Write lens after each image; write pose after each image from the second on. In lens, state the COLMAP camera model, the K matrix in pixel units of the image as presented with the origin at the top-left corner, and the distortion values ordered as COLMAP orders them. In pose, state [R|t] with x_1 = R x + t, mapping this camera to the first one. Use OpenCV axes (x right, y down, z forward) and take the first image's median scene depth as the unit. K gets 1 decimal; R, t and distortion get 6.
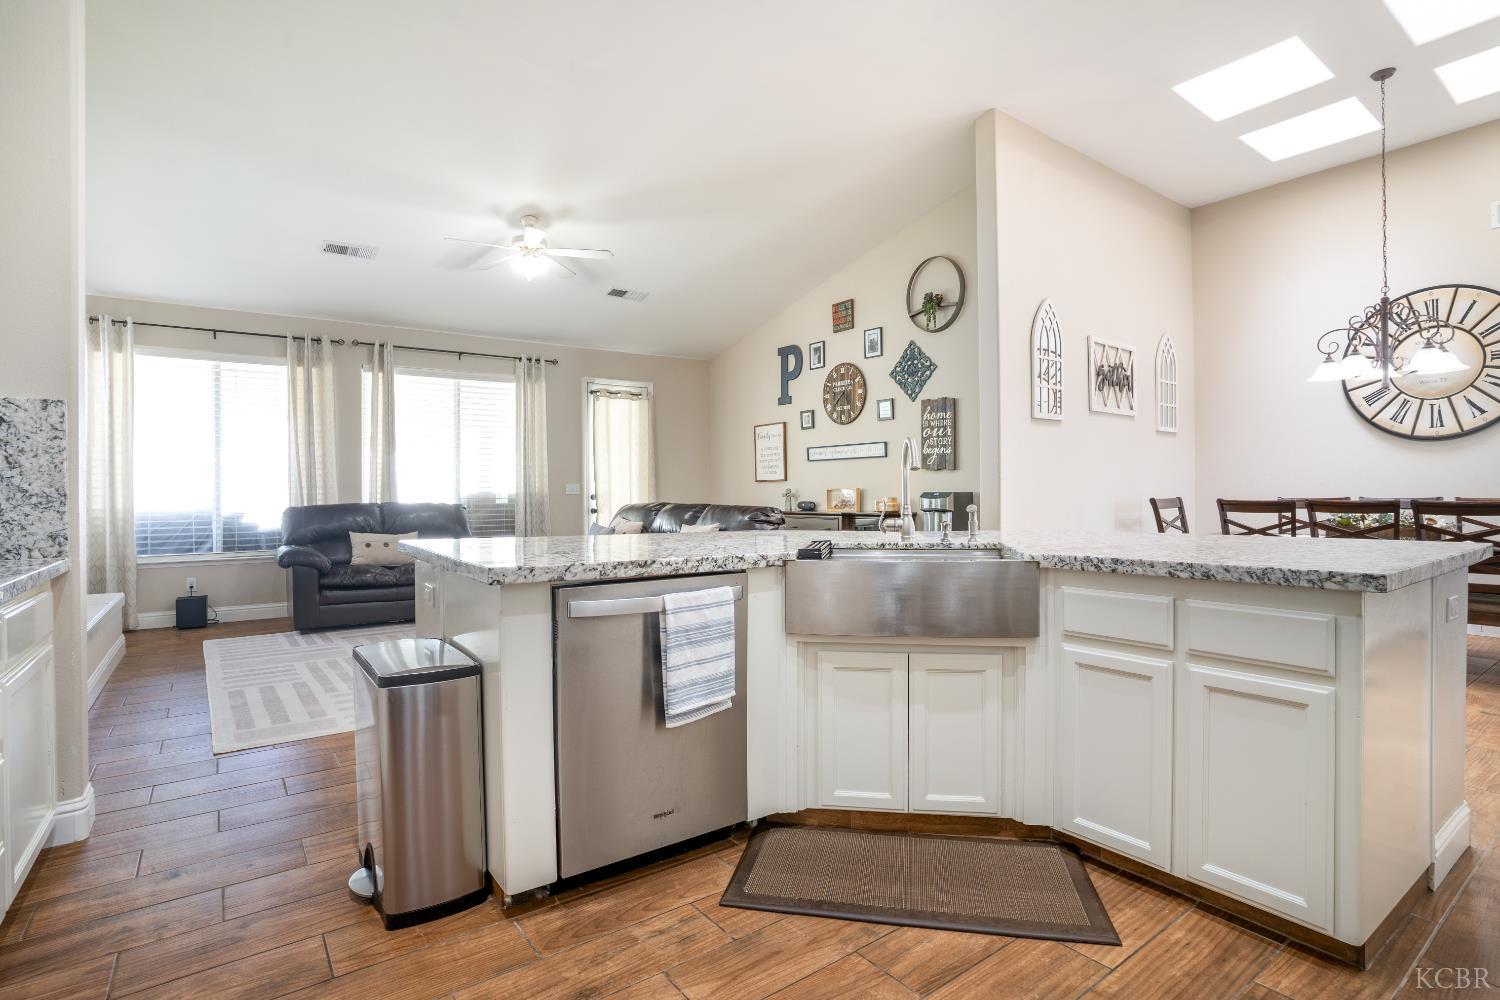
lens RADIAL K [[738.0, 0, 750.0], [0, 738.0, 500.0], [0, 0, 1]] dist [-0.086065, 0.035093]
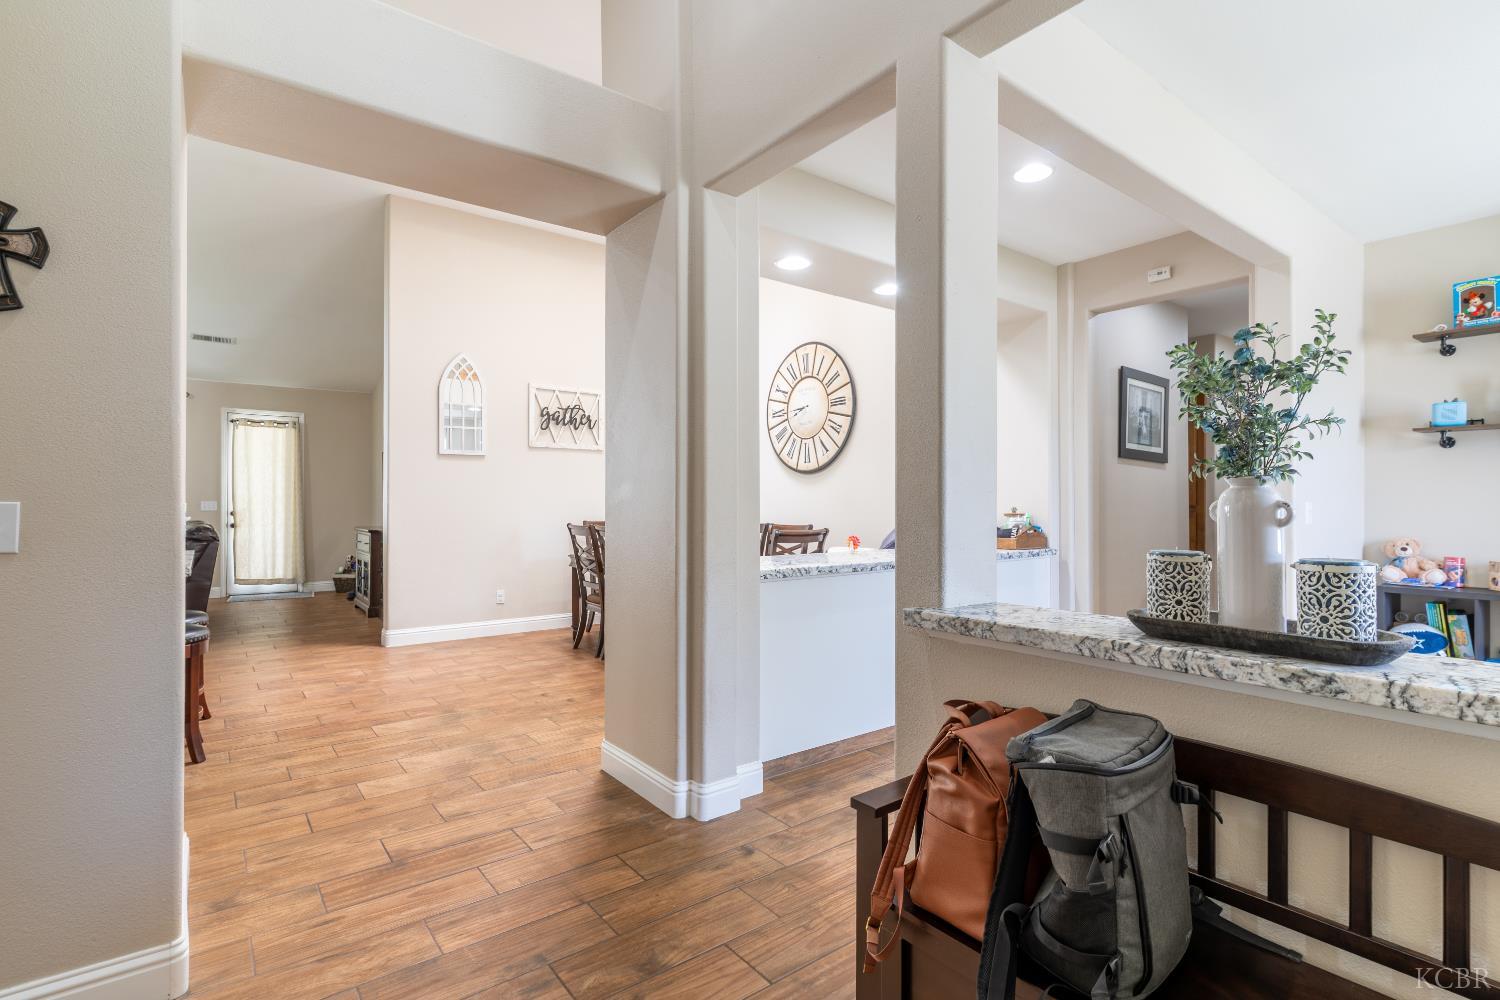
lens RADIAL K [[713.1, 0, 747.5], [0, 713.1, 498.8], [0, 0, 1]] dist [-0.000685, 0.000481]
pose [[0.999682, 0.009778, 0.023242, 0.747631], [-0.009361, 0.999794, -0.018007, -0.018856], [-0.023413, 0.017784, 0.999568, -0.162257]]
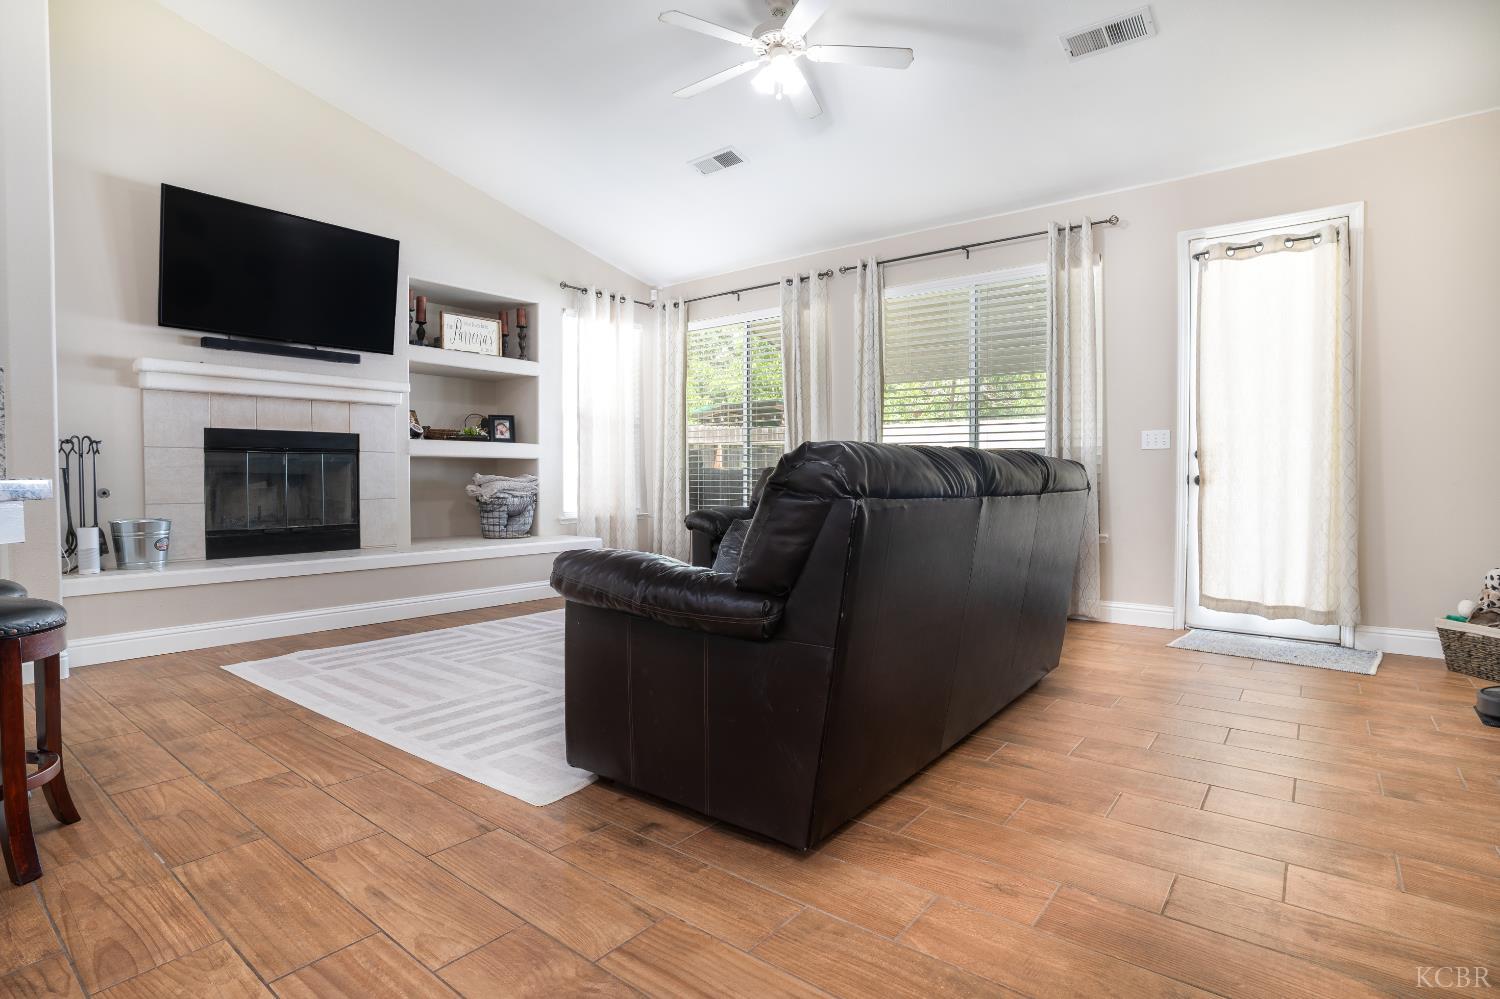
lens RADIAL K [[747.4, 0, 750.0], [0, 747.4, 499.5], [0, 0, 1]] dist [-0.065273, 0.026806]
pose [[0.266744, 0.034532, -0.963149, 0.283205], [-0.013895, 0.999392, 0.031983, 0.022002], [0.963667, 0.004852, 0.267062, 0.734501]]
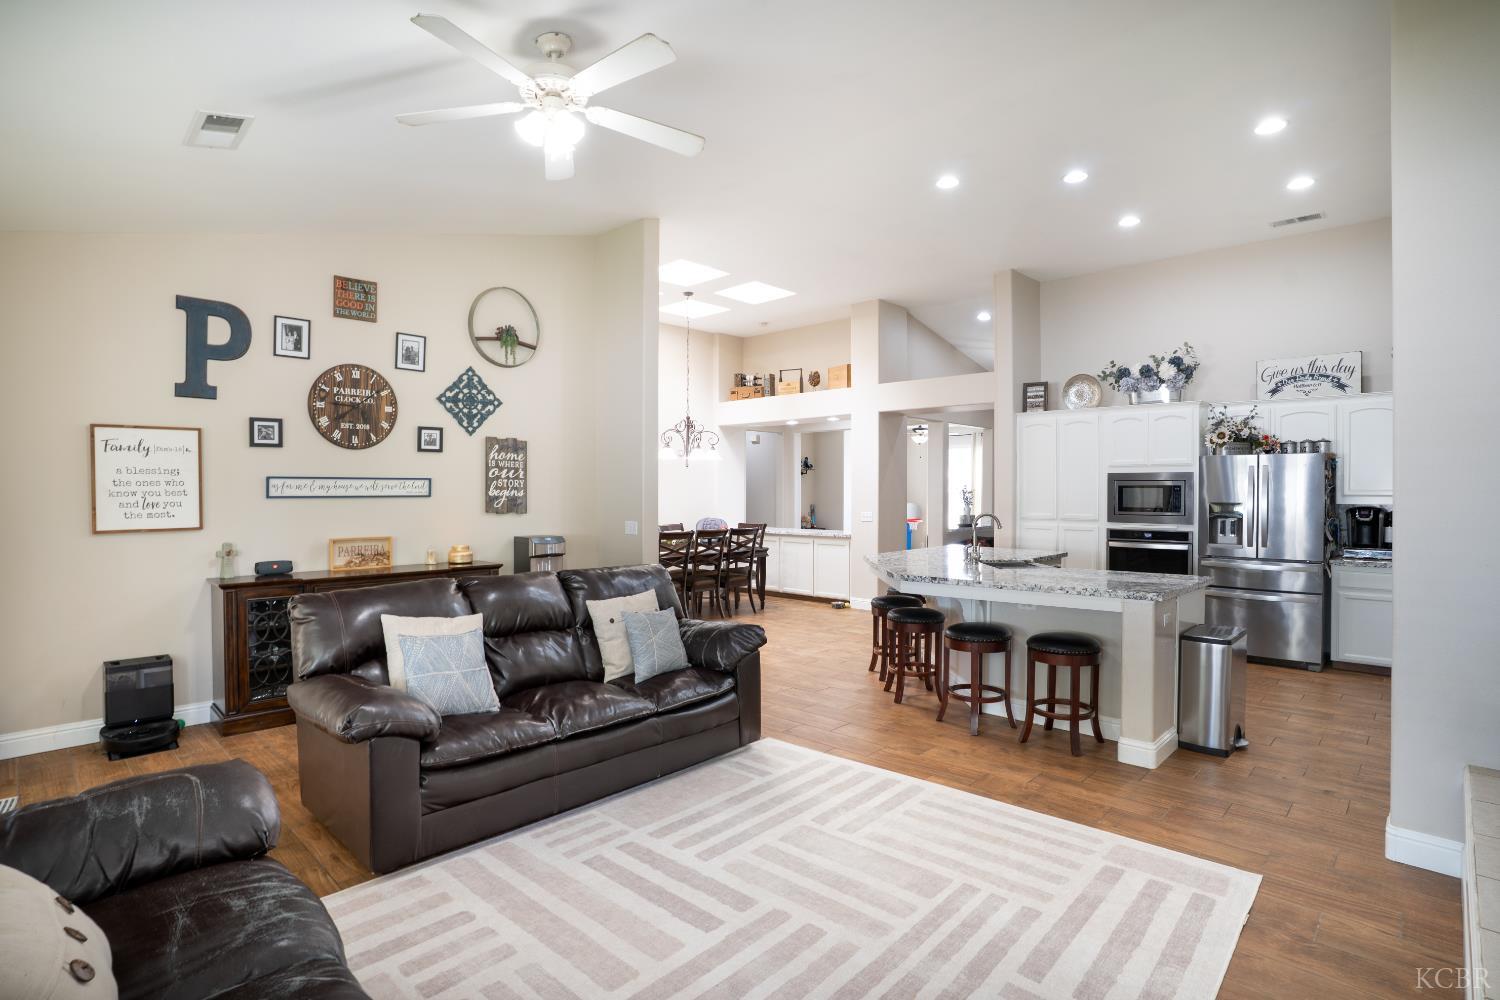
lens RADIAL K [[747.4, 0, 750.0], [0, 747.4, 500.0], [0, 0, 1]] dist [-0.065273, 0.026806]
pose [[-0.173607, -0.004918, 0.984803, -0.756767], [0.014933, 0.999859, 0.007626, -0.061824], [-0.984702, 0.016030, -0.173509, 0.870222]]
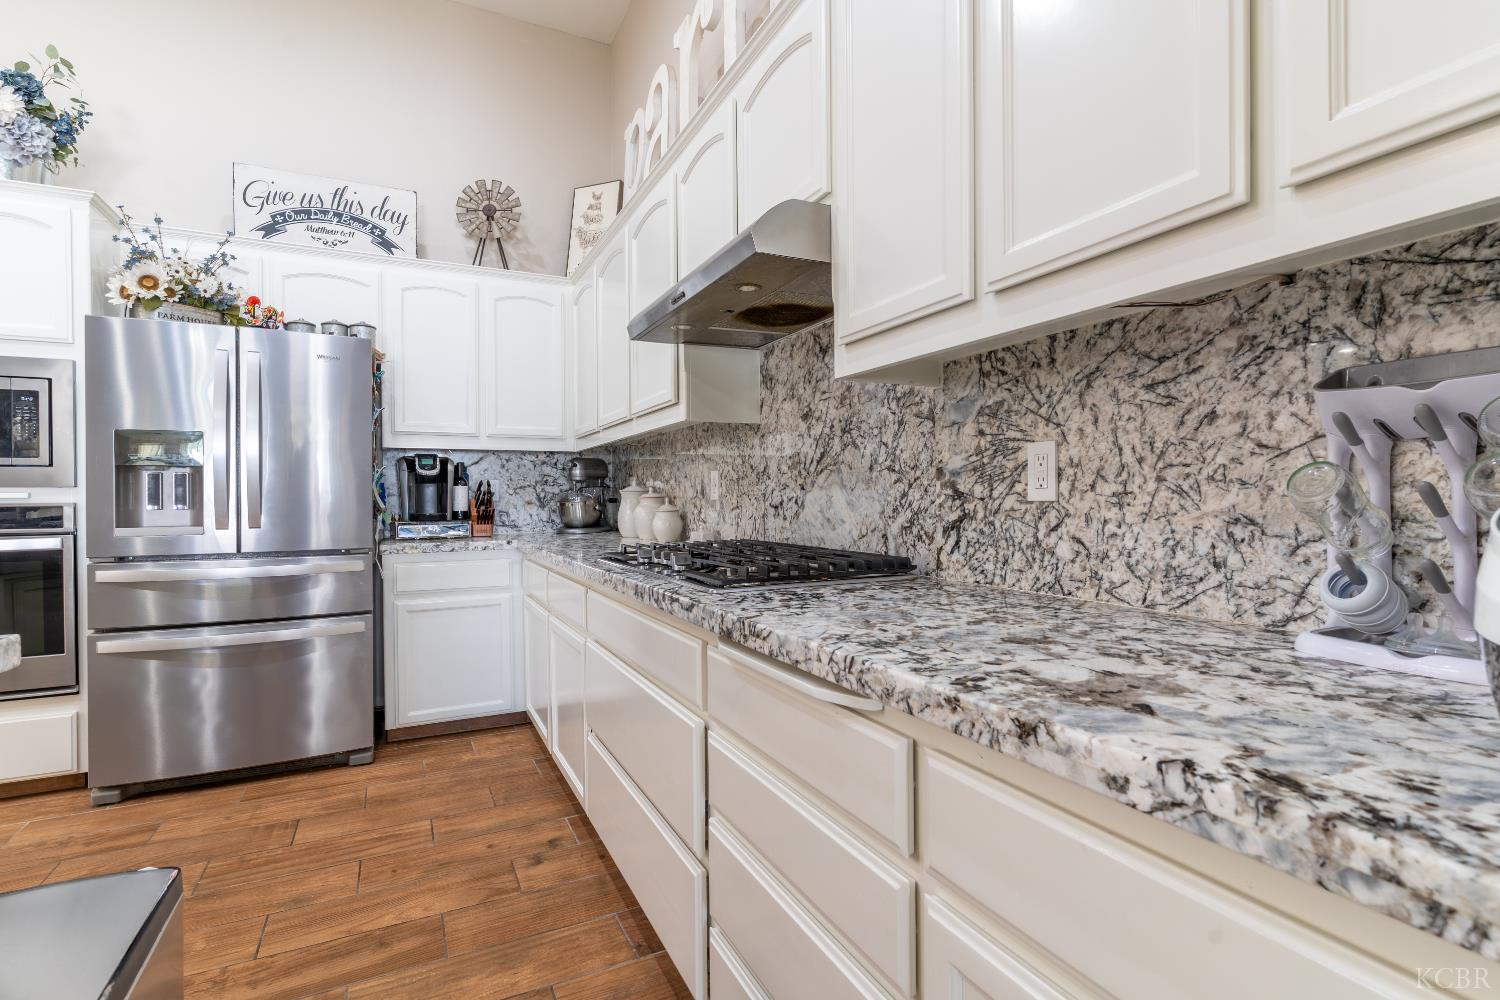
lens RADIAL K [[713.1, 0, 747.5], [0, 713.1, 498.8], [0, 0, 1]] dist [-0.000685, 0.000481]
pose [[-0.984433, 0.014723, 0.175144, -0.291962], [0.017942, 0.999698, 0.016812, -0.000544], [-0.174843, 0.019693, -0.984399, 0.401808]]
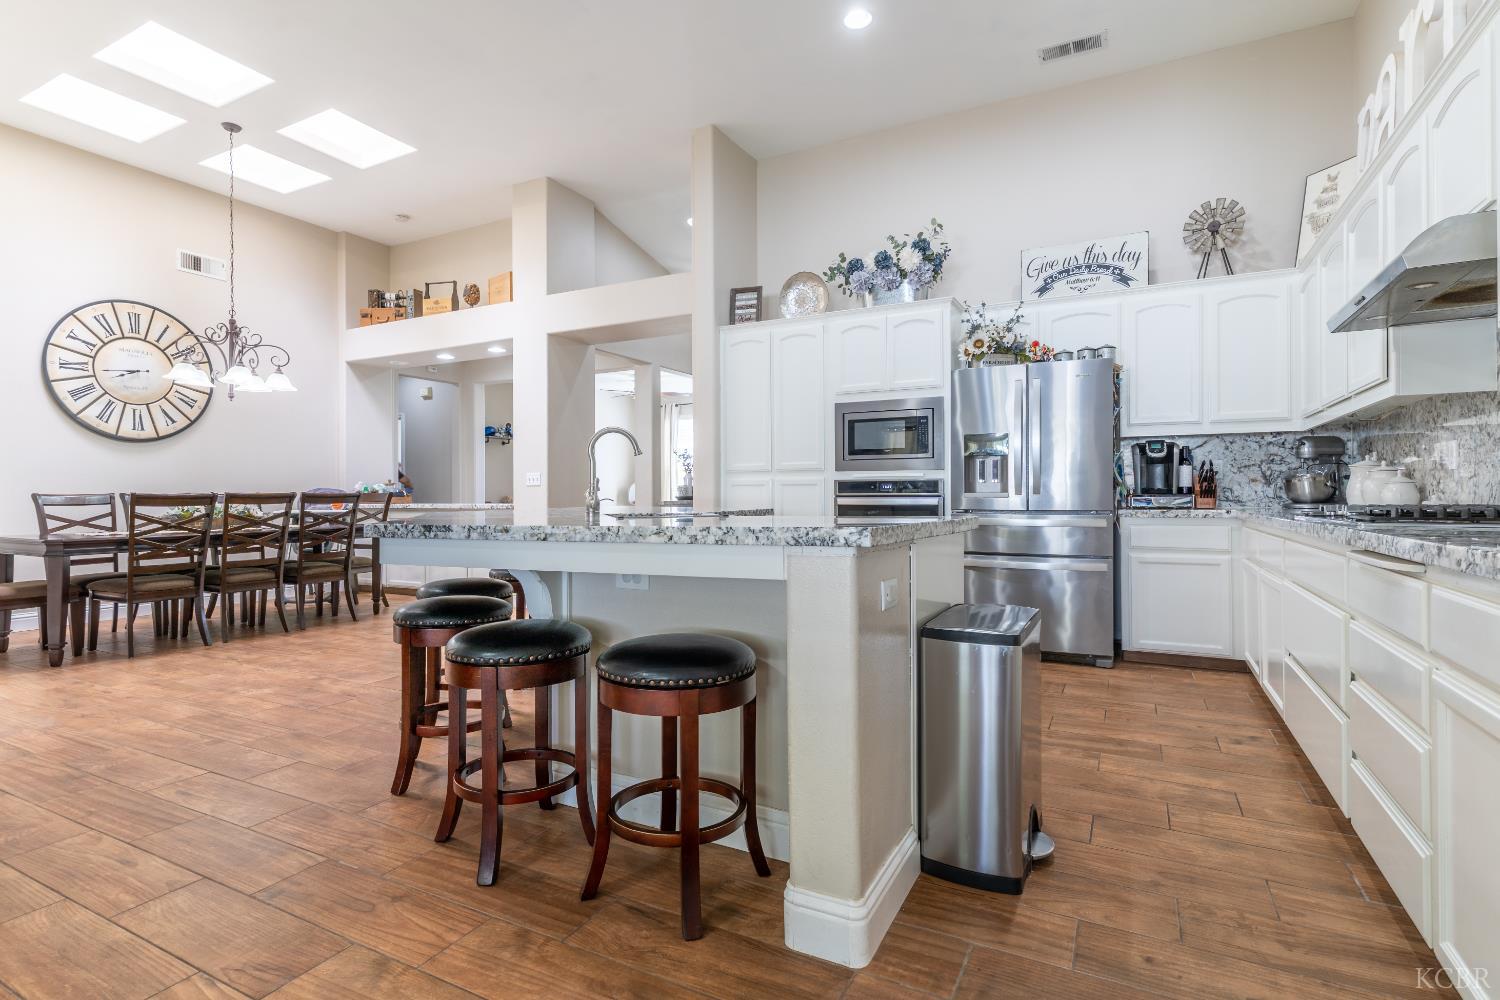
lens RADIAL K [[731.1, 0, 753.1], [0, 731.1, 492.9], [0, 0, 1]] dist [0.002130, 0.000222]
pose [[-0.443785, 0.011213, 0.896063, -0.414485], [0.020531, 0.999786, -0.002343, 0.014521], [-0.895898, 0.017357, -0.443921, 0.568491]]
